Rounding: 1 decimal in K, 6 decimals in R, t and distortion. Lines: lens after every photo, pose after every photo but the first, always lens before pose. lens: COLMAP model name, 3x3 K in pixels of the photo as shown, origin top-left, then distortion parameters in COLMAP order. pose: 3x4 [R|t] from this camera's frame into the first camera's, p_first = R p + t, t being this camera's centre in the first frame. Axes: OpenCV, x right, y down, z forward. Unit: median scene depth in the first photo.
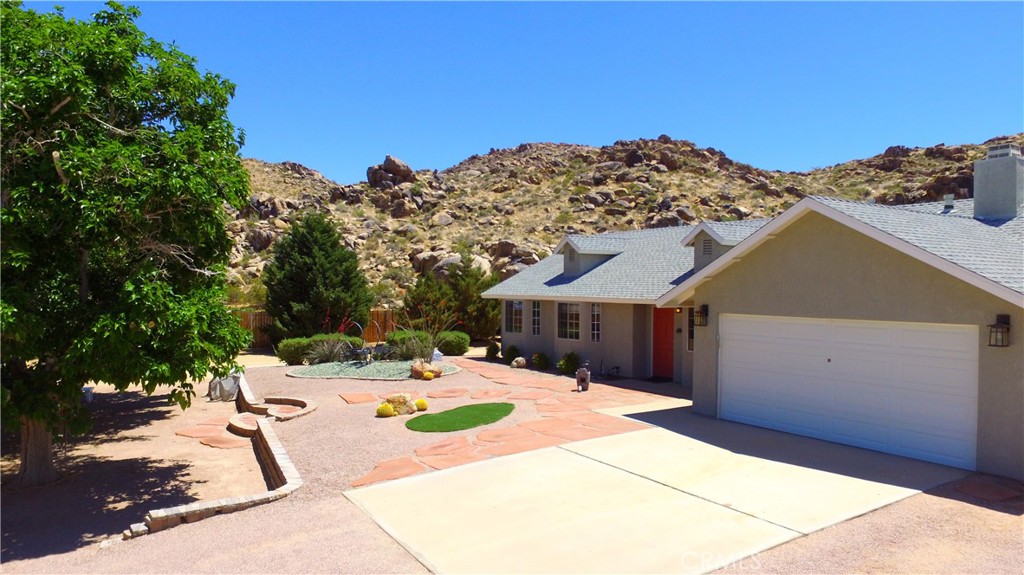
lens RADIAL K [[690.2, 0, 503.6], [0, 690.2, 284.0], [0, 0, 1]] dist [-0.127091, 0.093894]
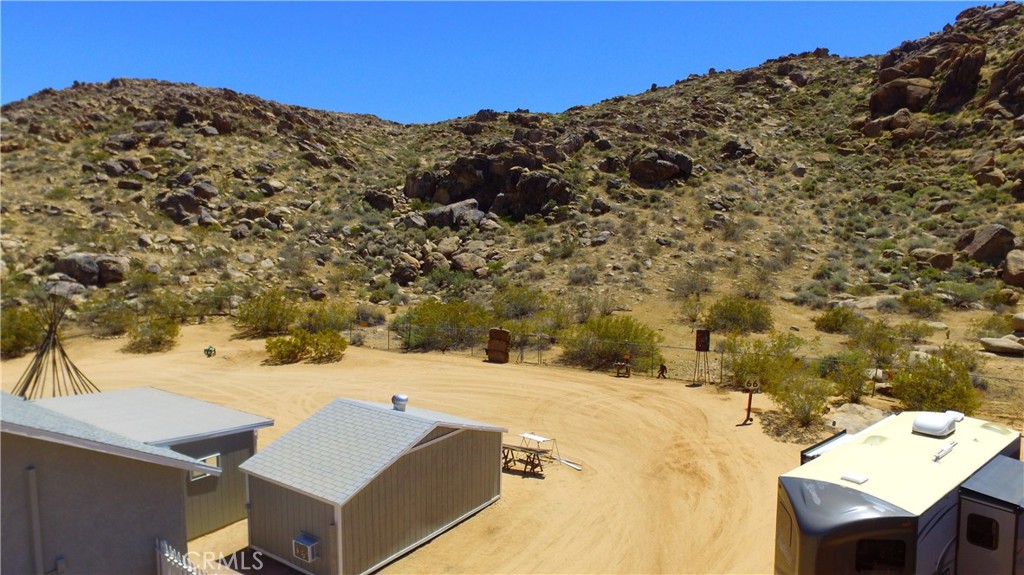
lens RADIAL K [[690.2, 0, 505.5], [0, 690.2, 292.7], [0, 0, 1]] dist [-0.127091, 0.093894]
pose [[0.895841, -0.045405, 0.442050, 0.202698], [-0.003114, 0.994100, 0.108419, -0.059024], [-0.444364, -0.098502, 0.890414, -0.008937]]
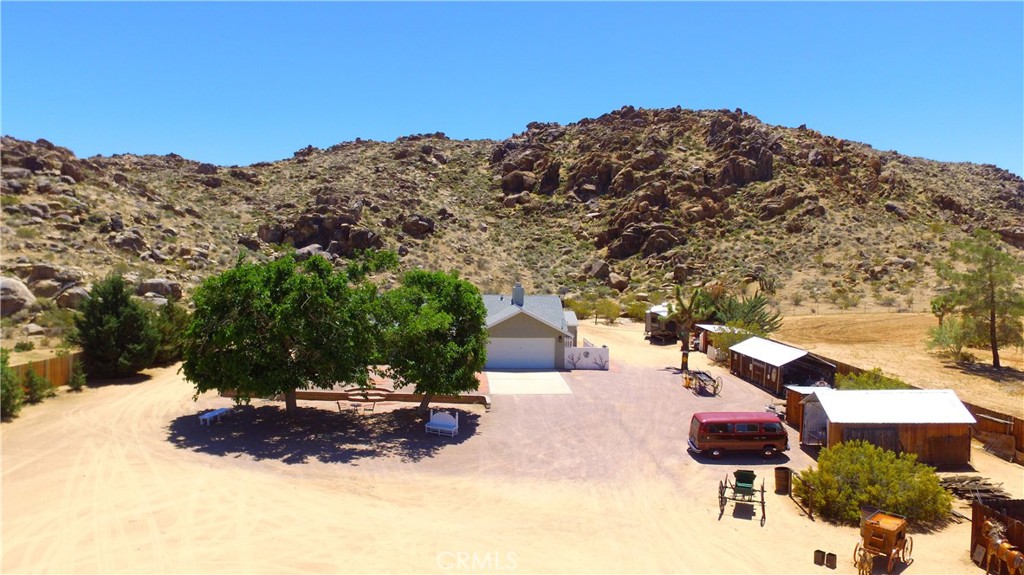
lens RADIAL K [[690.2, 0, 506.4], [0, 690.2, 289.0], [0, 0, 1]] dist [-0.127091, 0.093894]
pose [[0.451343, -0.034318, 0.891690, -0.458739], [-0.012782, 0.998909, 0.044914, -0.060439], [-0.892259, -0.031669, 0.450412, -0.109748]]
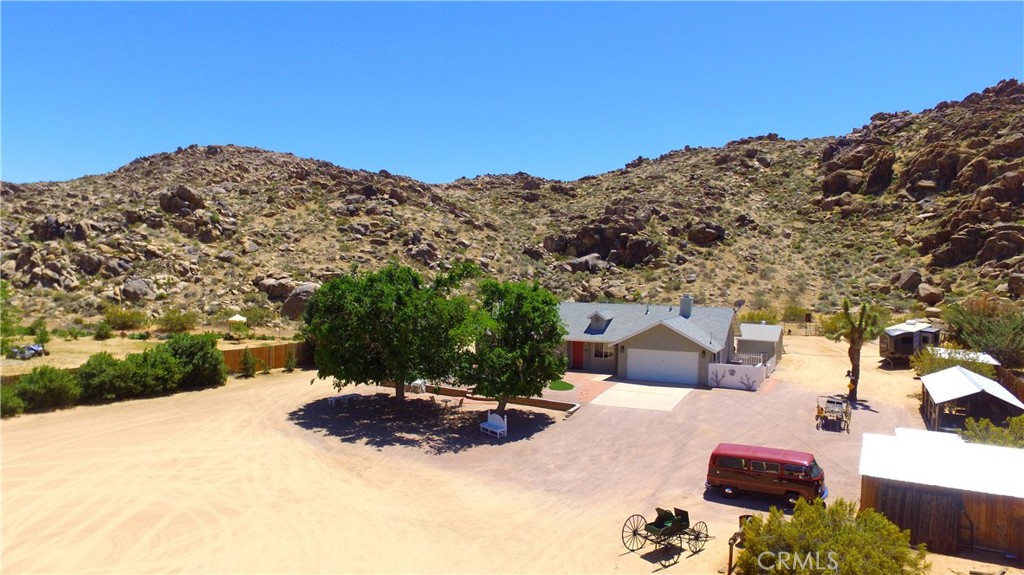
lens RADIAL K [[690.2, 0, 504.5], [0, 690.2, 292.0], [0, 0, 1]] dist [-0.127091, 0.093894]
pose [[0.844525, -0.017647, 0.535226, -0.339430], [-0.006096, 0.999075, 0.042559, -0.063386], [-0.535482, -0.039205, 0.843636, -0.259245]]
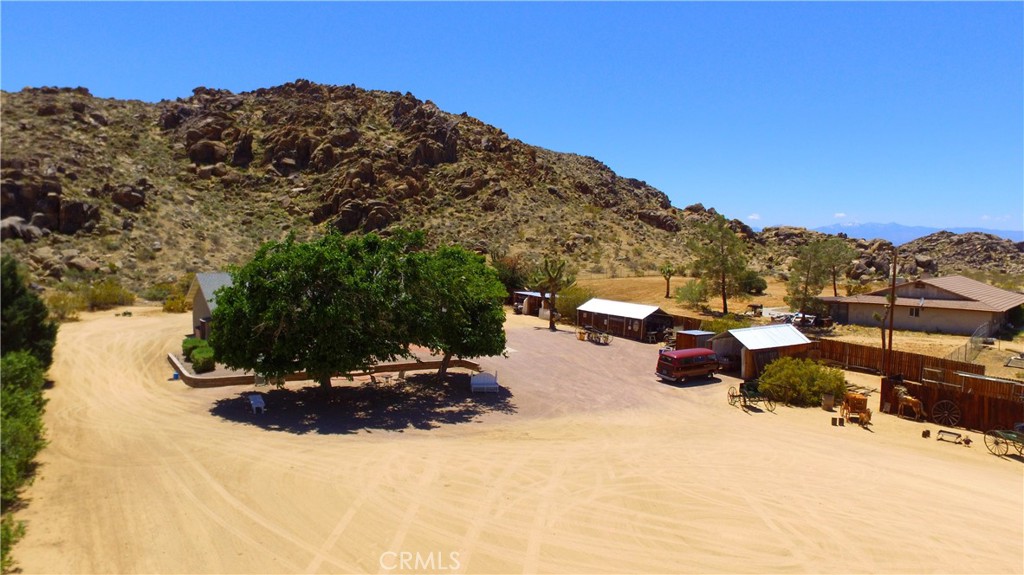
lens RADIAL K [[690.2, 0, 505.8], [0, 690.2, 283.3], [0, 0, 1]] dist [-0.127091, 0.093894]
pose [[-0.087659, -0.067189, 0.993882, -0.572708], [-0.016653, 0.997682, 0.065978, -0.059493], [-0.996011, -0.010768, -0.088575, 0.130680]]
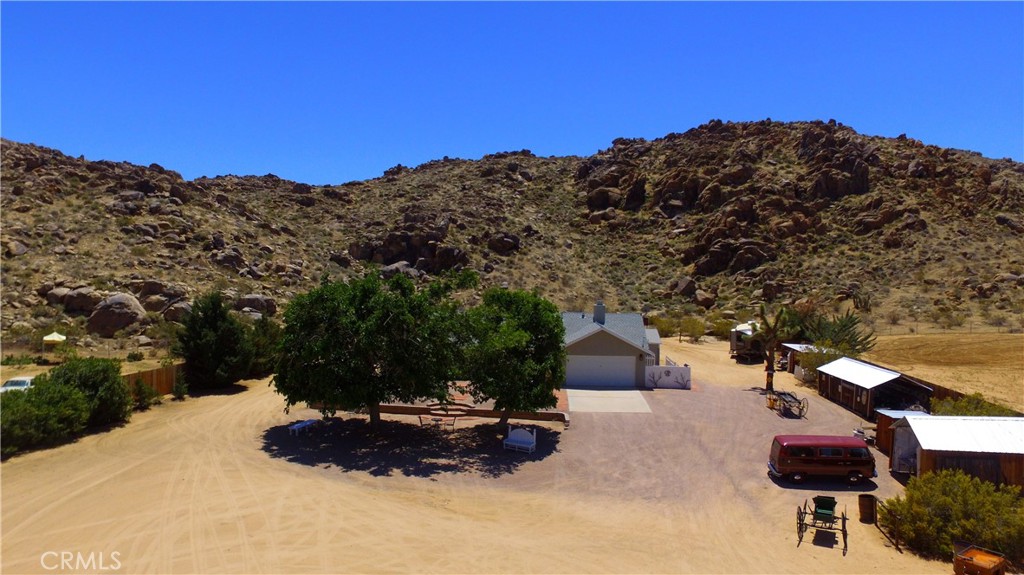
lens RADIAL K [[690.2, 0, 506.1], [0, 690.2, 285.7], [0, 0, 1]] dist [-0.127091, 0.093894]
pose [[0.560006, -0.008701, 0.828443, -0.461323], [-0.012309, 0.999747, 0.018821, -0.062358], [-0.828397, -0.020737, 0.559757, -0.116825]]
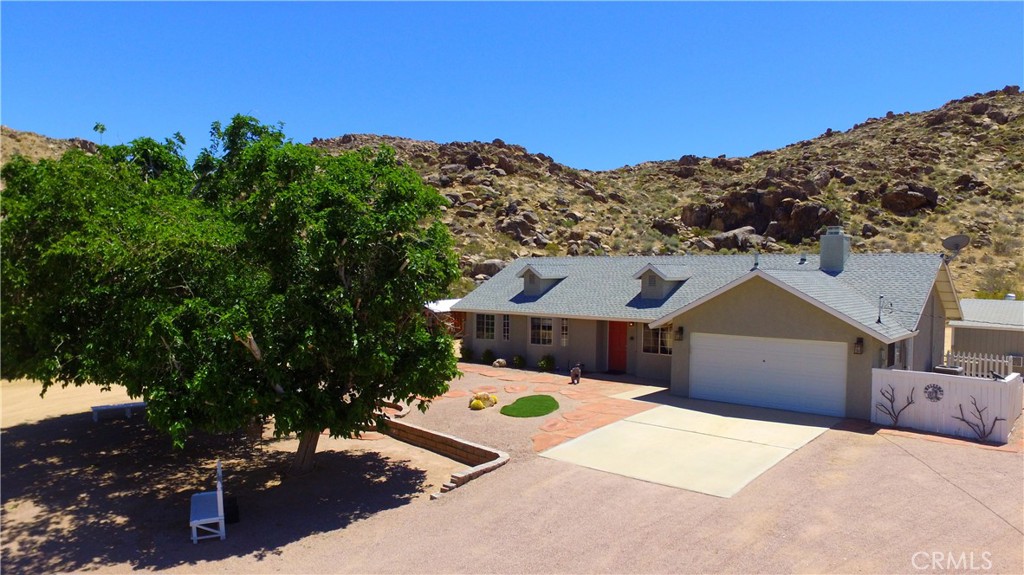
lens RADIAL K [[690.2, 0, 504.3], [0, 690.2, 291.0], [0, 0, 1]] dist [-0.127091, 0.093894]
pose [[0.957395, -0.009600, 0.288621, -0.093965], [0.000162, 0.999465, 0.032709, -0.017708], [-0.288781, -0.031269, 0.956884, -0.067609]]
